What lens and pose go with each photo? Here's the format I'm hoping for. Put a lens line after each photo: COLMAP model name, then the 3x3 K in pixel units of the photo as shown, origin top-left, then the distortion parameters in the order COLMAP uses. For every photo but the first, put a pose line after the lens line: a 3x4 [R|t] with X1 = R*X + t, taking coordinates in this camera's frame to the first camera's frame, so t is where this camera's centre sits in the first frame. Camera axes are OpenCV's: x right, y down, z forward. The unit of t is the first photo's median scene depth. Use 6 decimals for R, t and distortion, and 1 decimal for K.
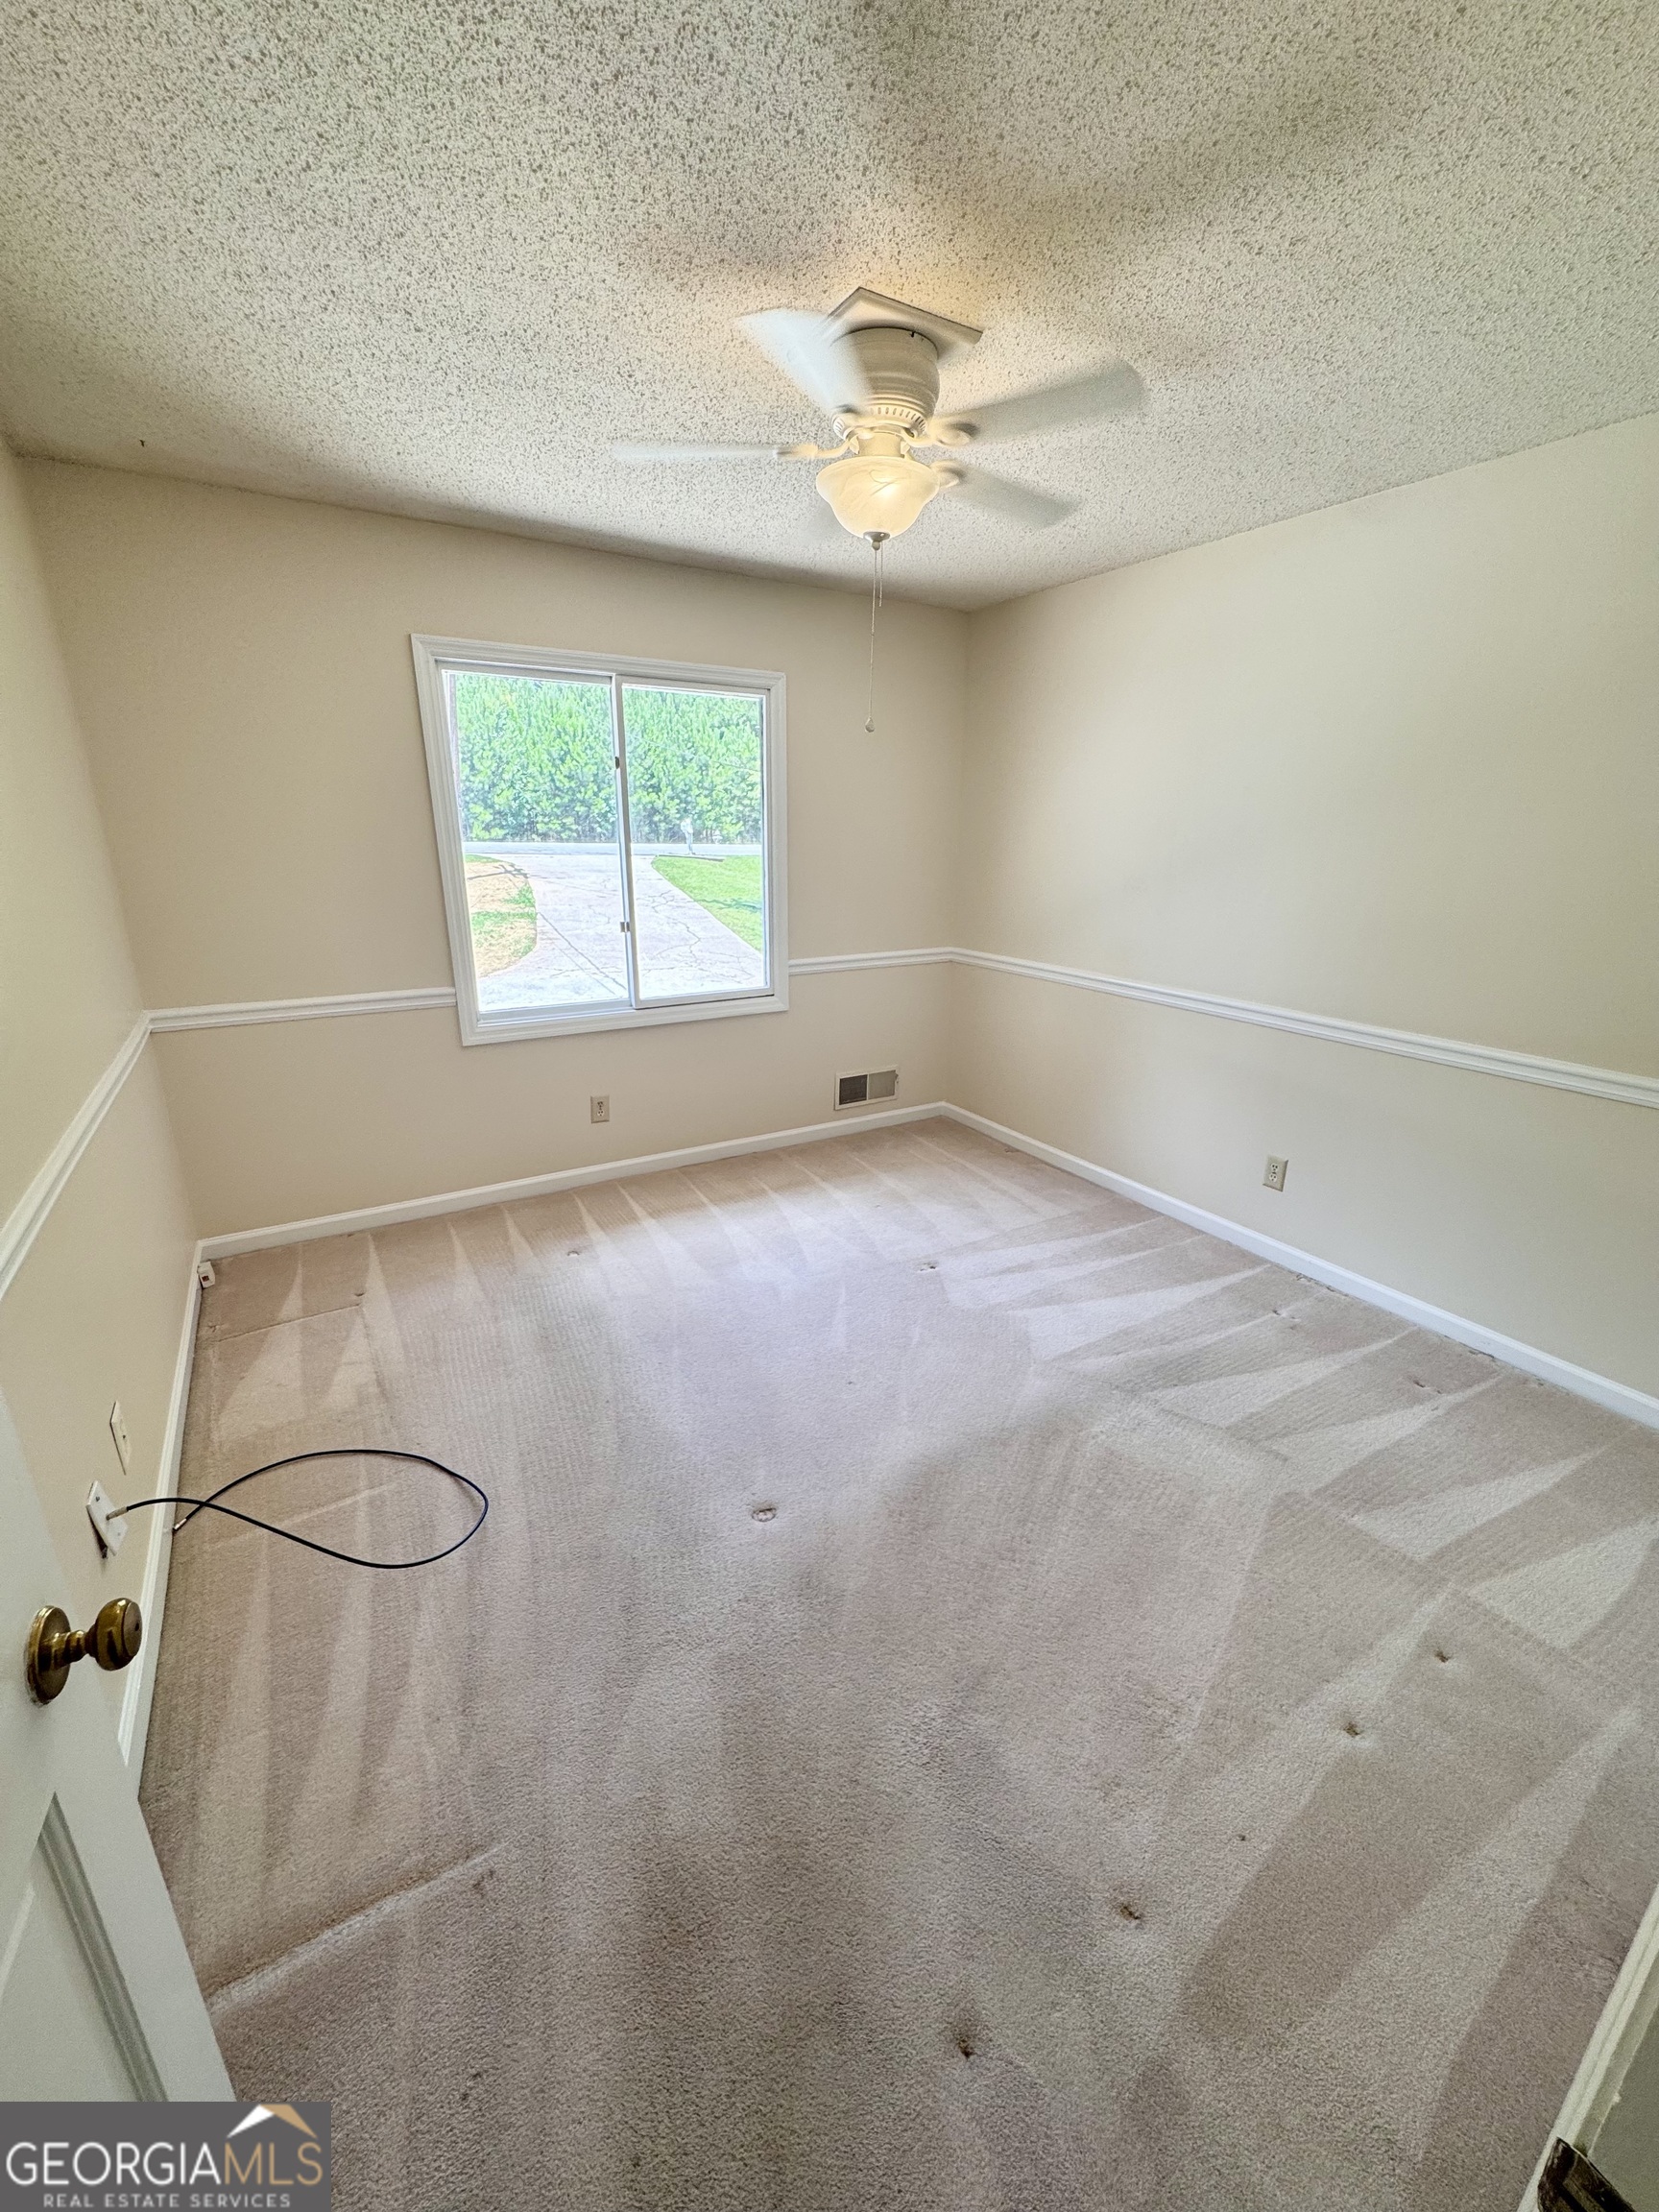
lens RADIAL K [[891.8, 0, 829.5], [0, 891.8, 1106.0], [0, 0, 1]] dist [-0.001191, 0.000062]
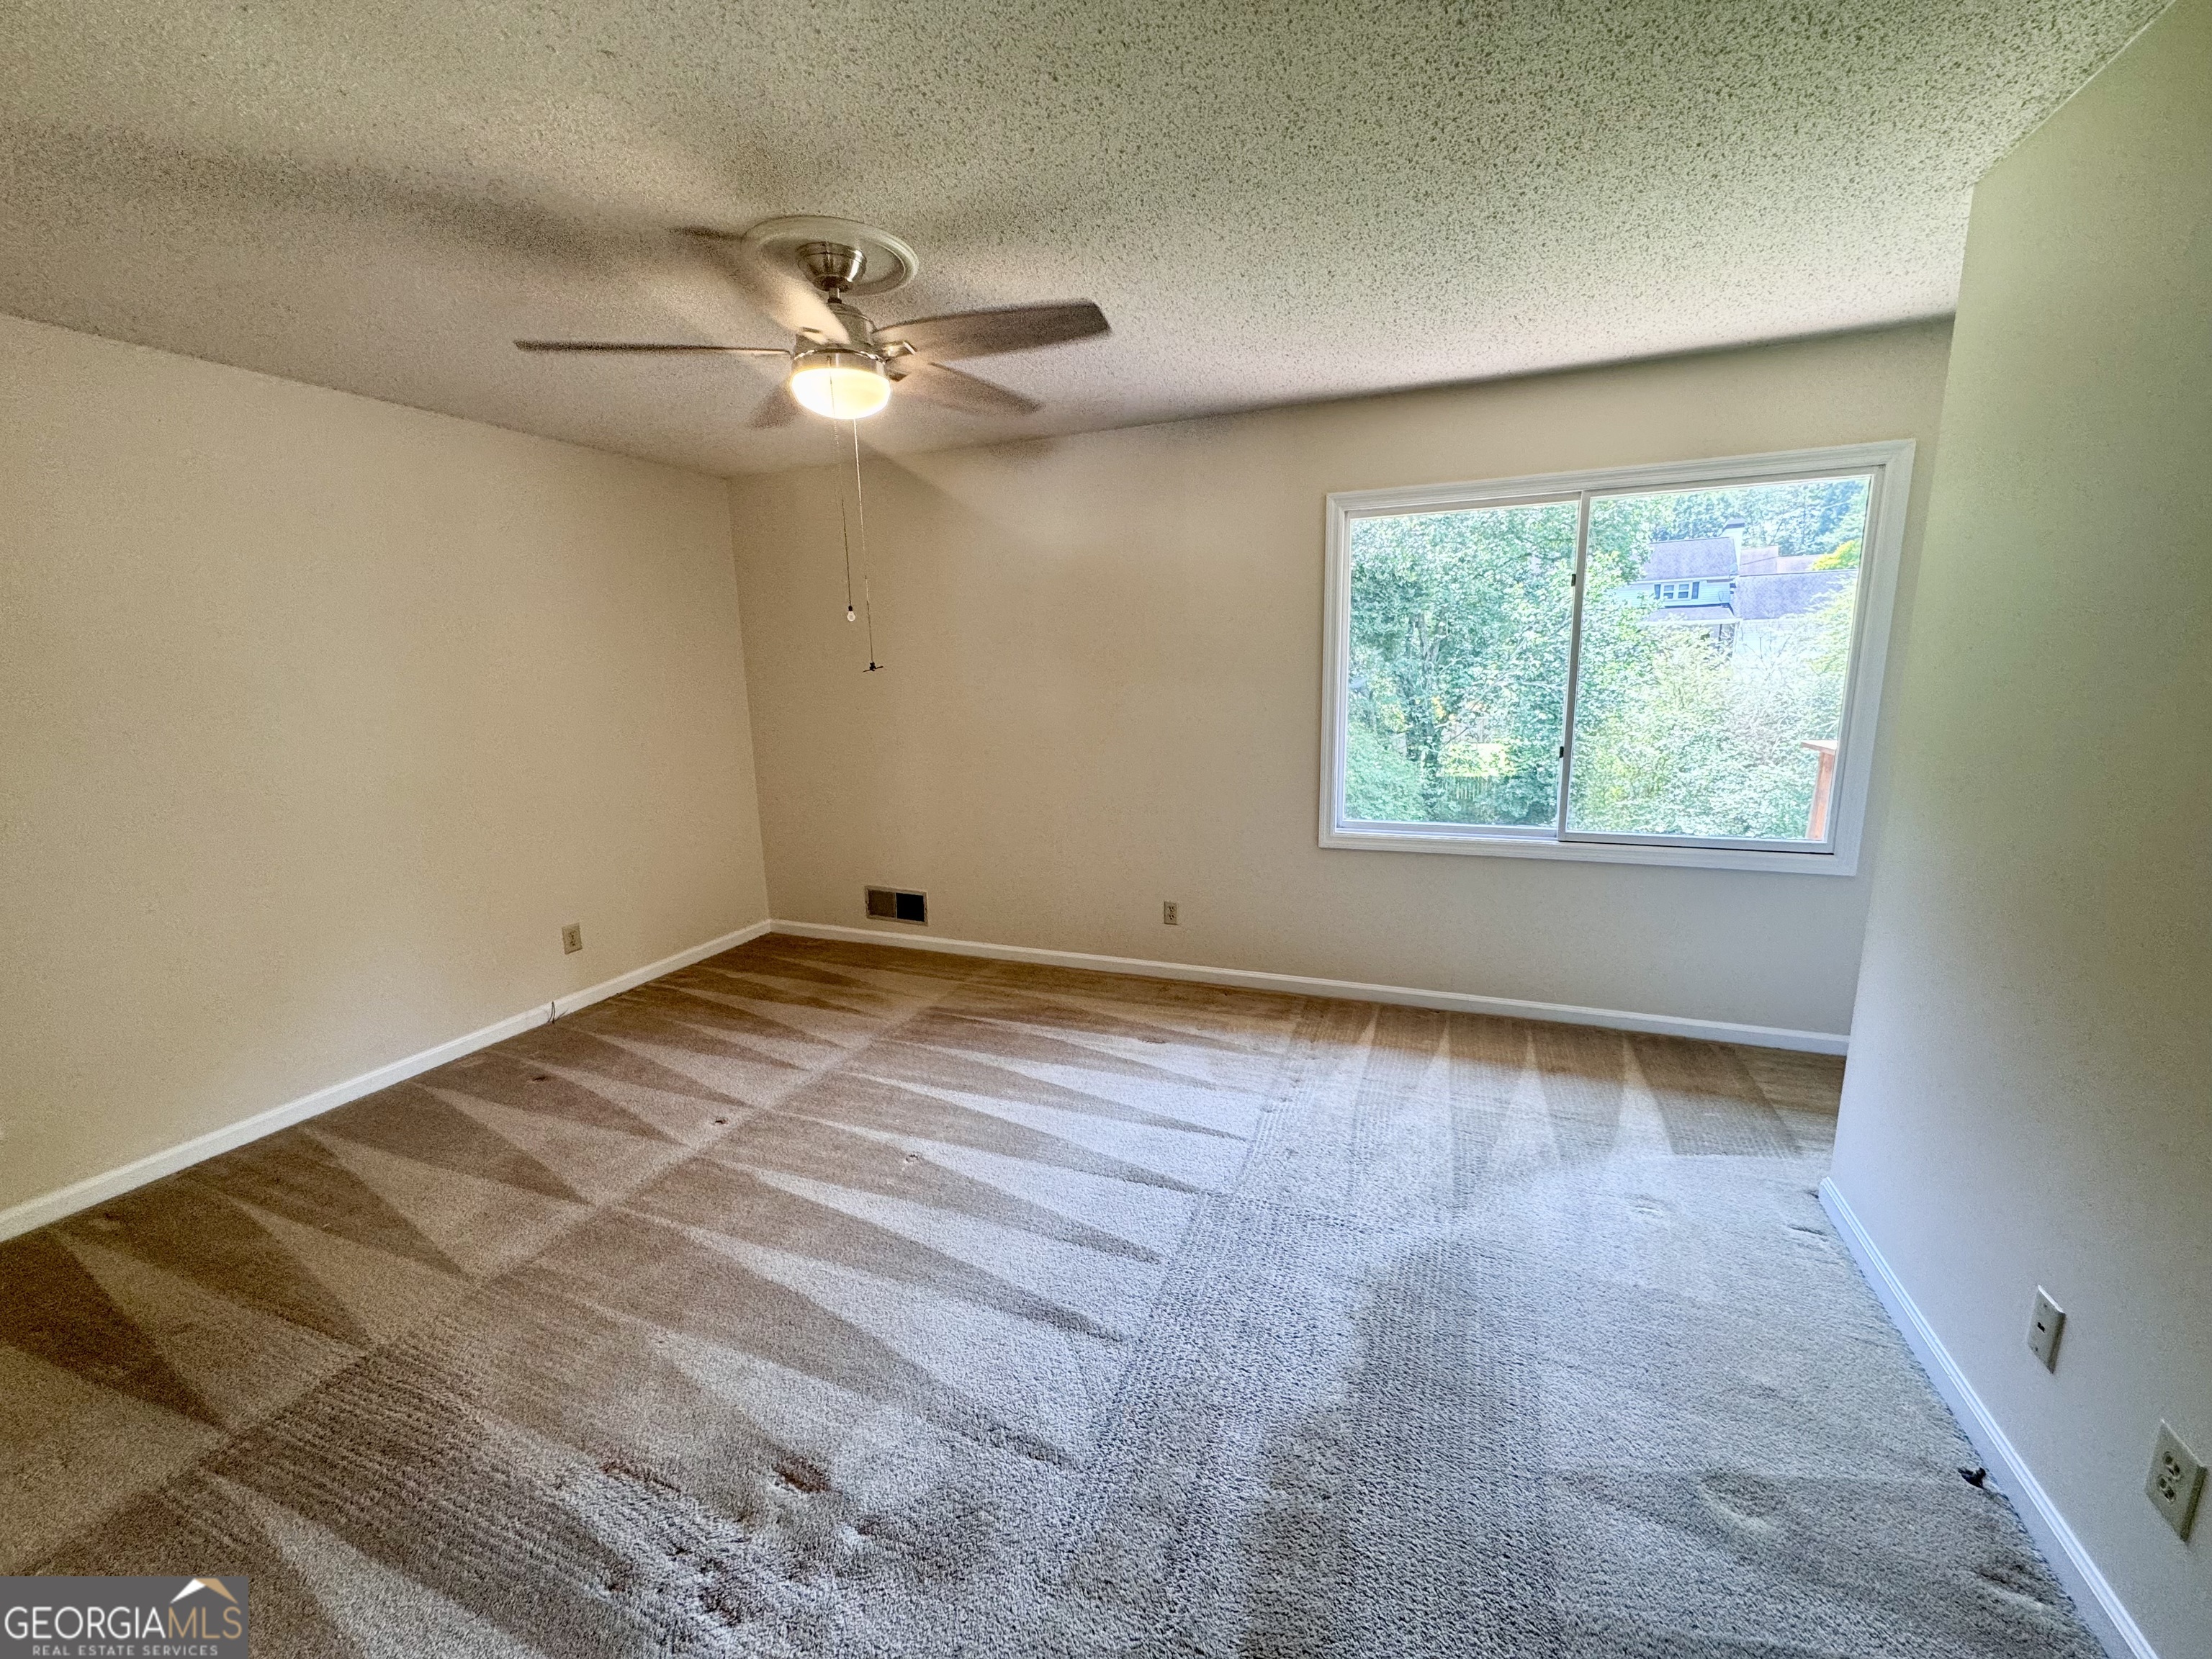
lens RADIAL K [[891.8, 0, 1106.0], [0, 891.8, 829.5], [0, 0, 1]] dist [-0.001191, 0.000062]
pose [[0.613740, 0.145480, -0.775989, 0.324373], [-0.209528, 0.977645, 0.017567, -0.059703], [0.761197, 0.151810, 0.630502, 0.108418]]
